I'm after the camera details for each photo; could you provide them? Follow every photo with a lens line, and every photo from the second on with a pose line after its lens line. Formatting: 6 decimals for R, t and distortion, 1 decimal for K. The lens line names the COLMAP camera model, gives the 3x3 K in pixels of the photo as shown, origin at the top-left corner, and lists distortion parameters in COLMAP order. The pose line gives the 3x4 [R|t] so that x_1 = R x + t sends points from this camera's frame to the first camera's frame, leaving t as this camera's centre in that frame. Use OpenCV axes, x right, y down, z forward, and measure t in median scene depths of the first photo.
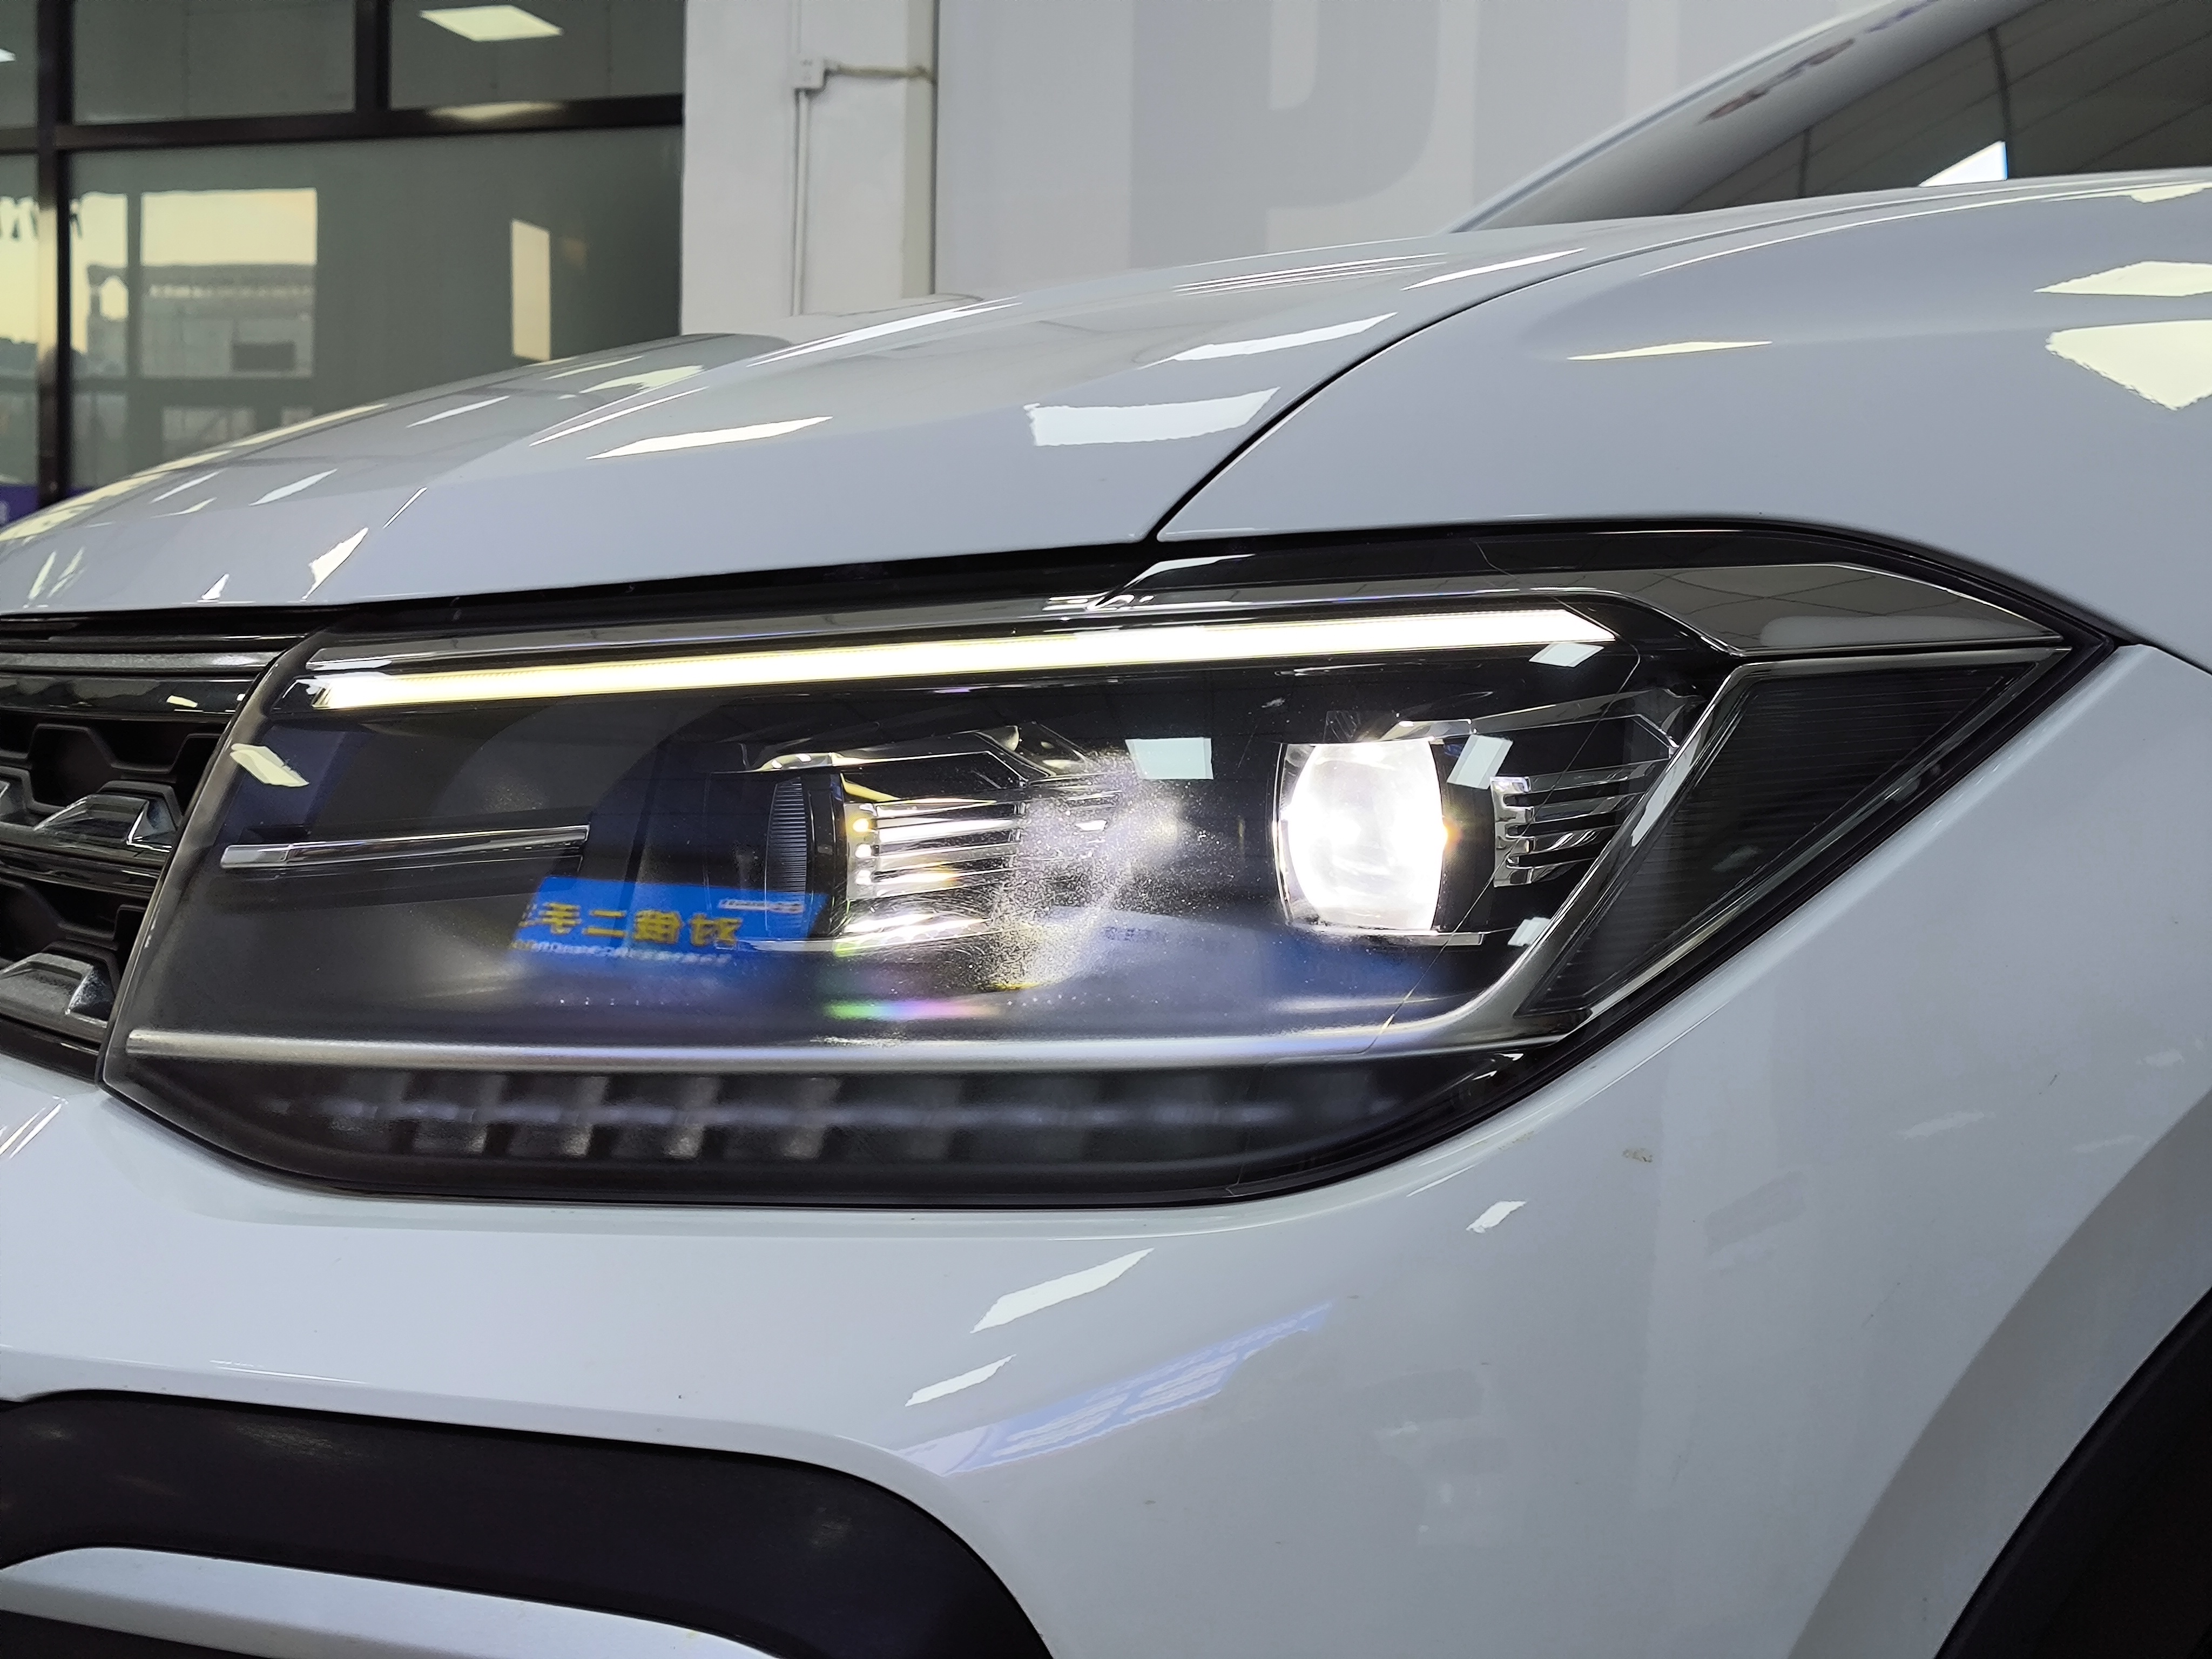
lens RADIAL K [[3096.6, 0, 1107.5], [0, 3096.6, 822.3], [0, 0, 1]] dist [0.031609, 0.073124]
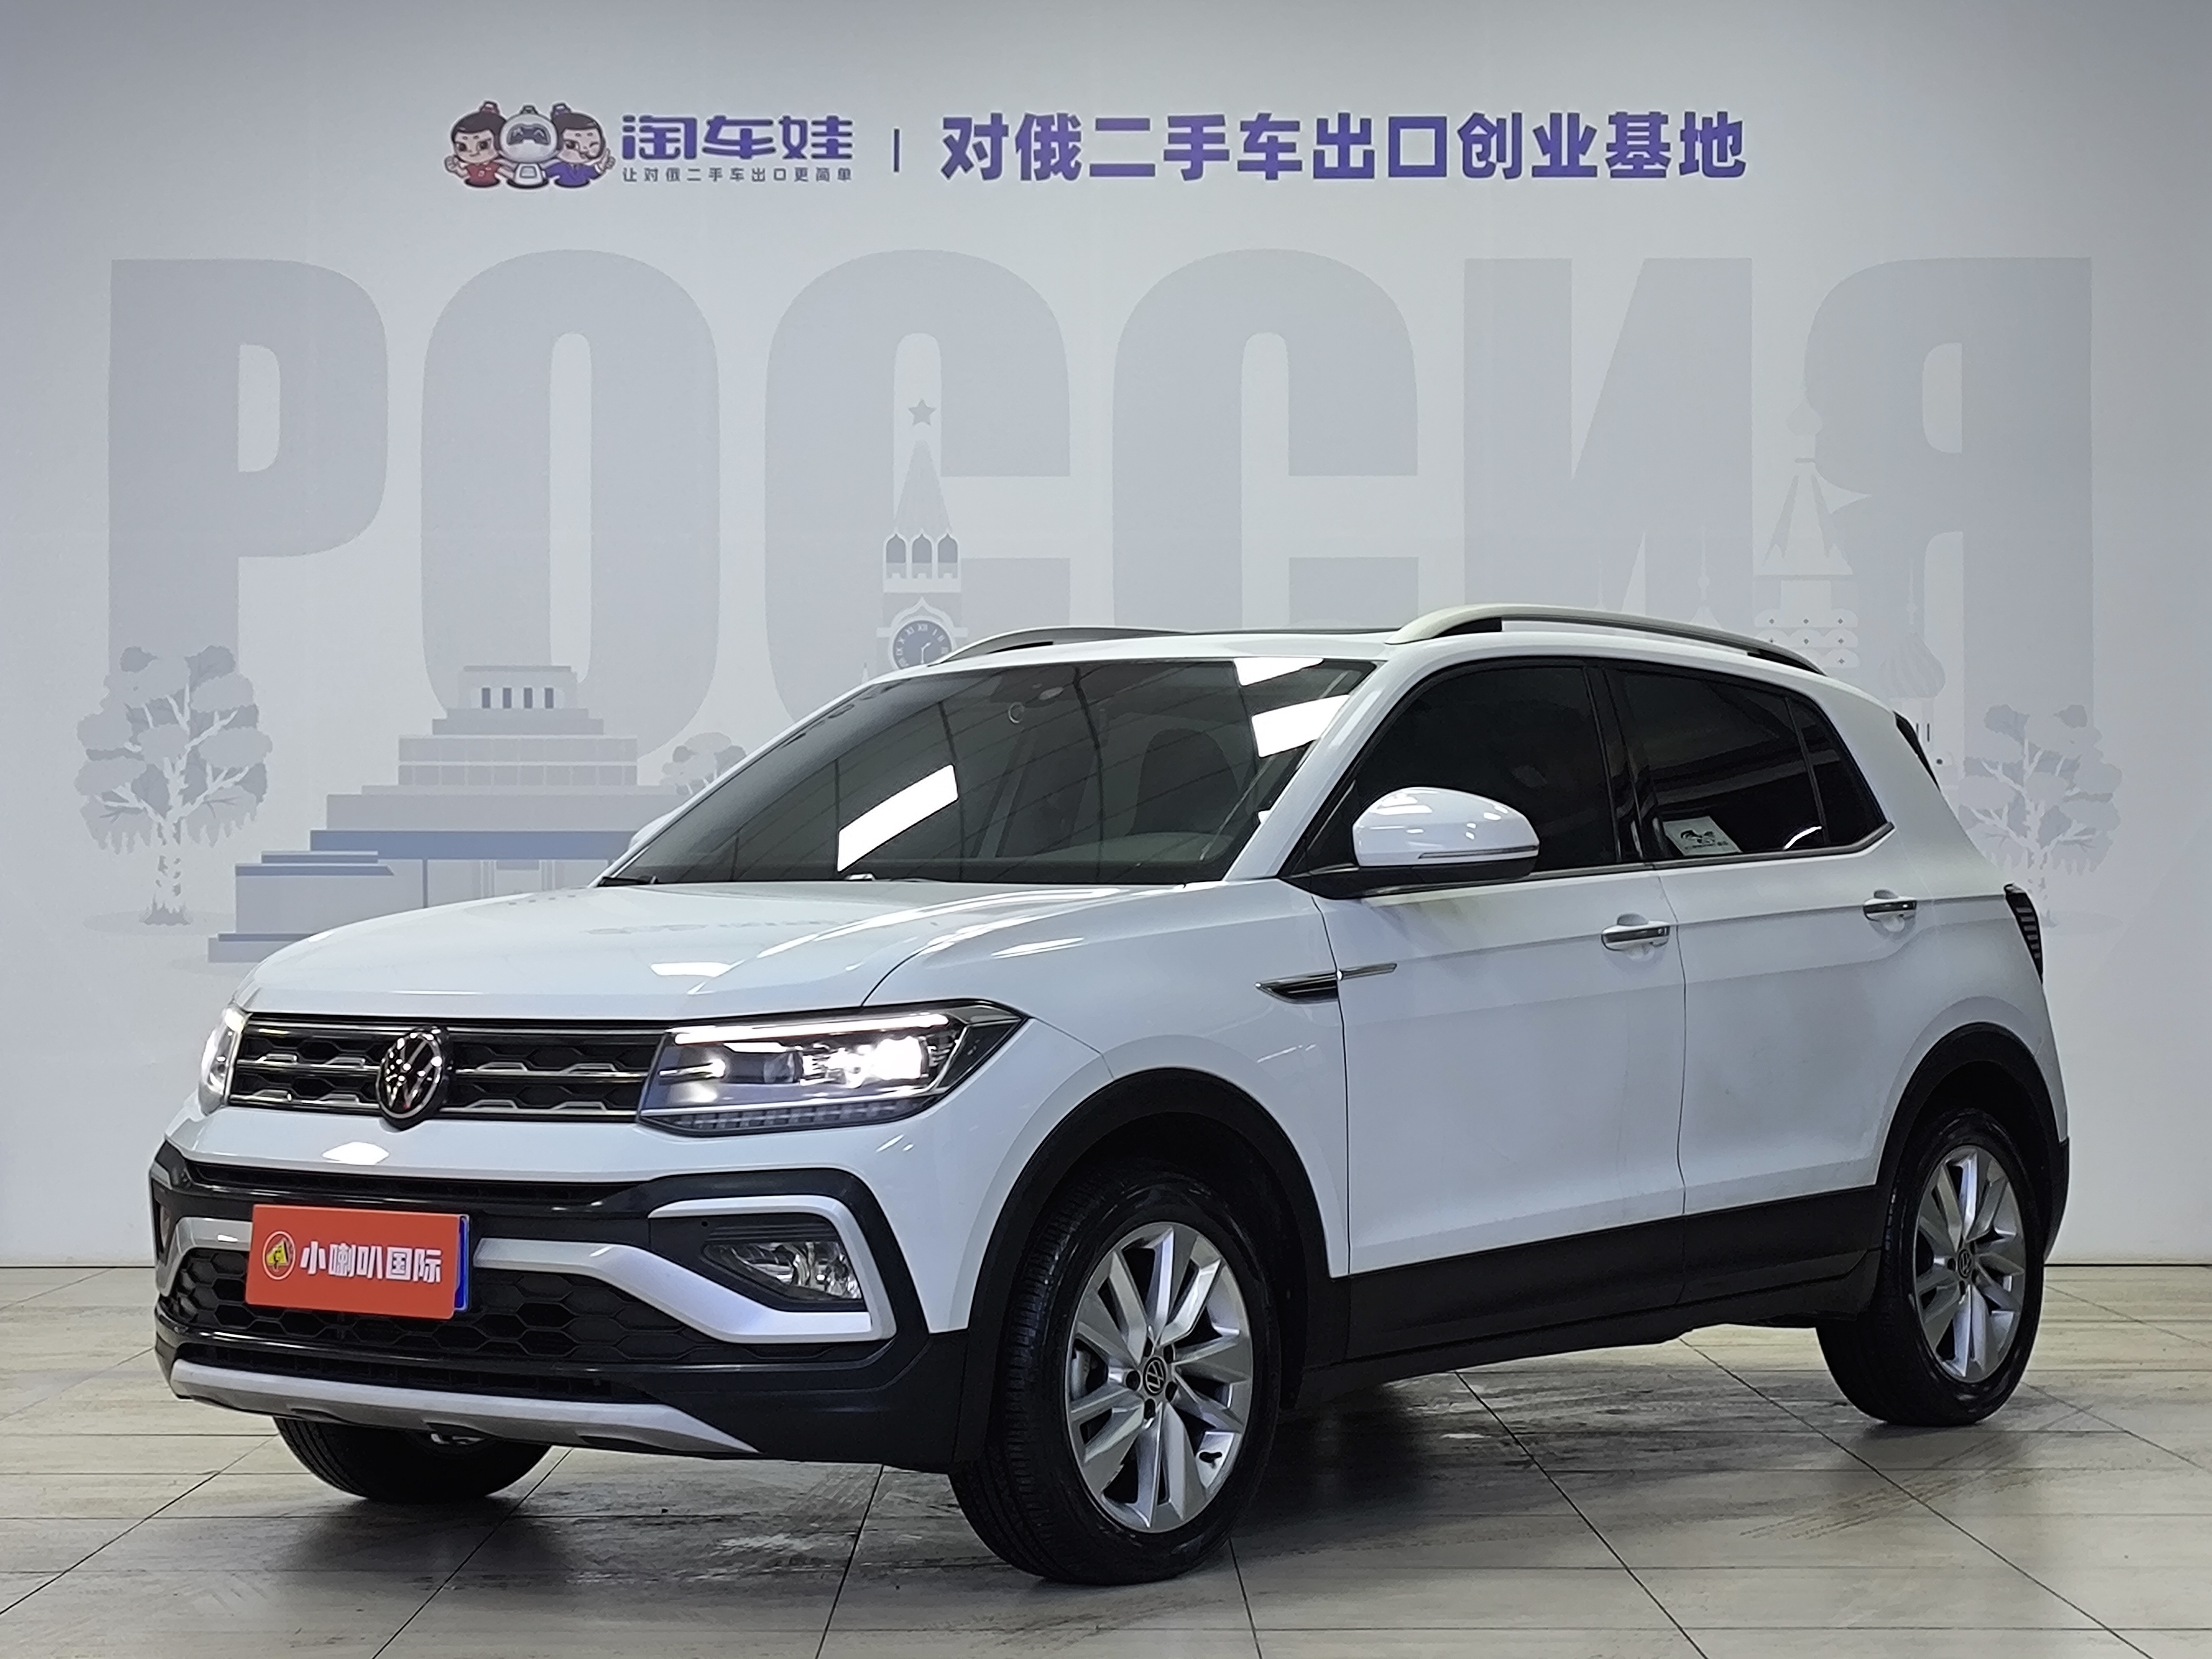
lens RADIAL K [[4517.0, 0, 1106.0], [0, 4517.0, 829.5], [0, 0, 1]] dist [0.000718, 0.023240]
pose [[0.937617, -0.008470, 0.347568, -2.336814], [0.032415, 0.997478, -0.063135, 0.115965], [-0.346157, 0.070463, 0.935527, -6.574712]]
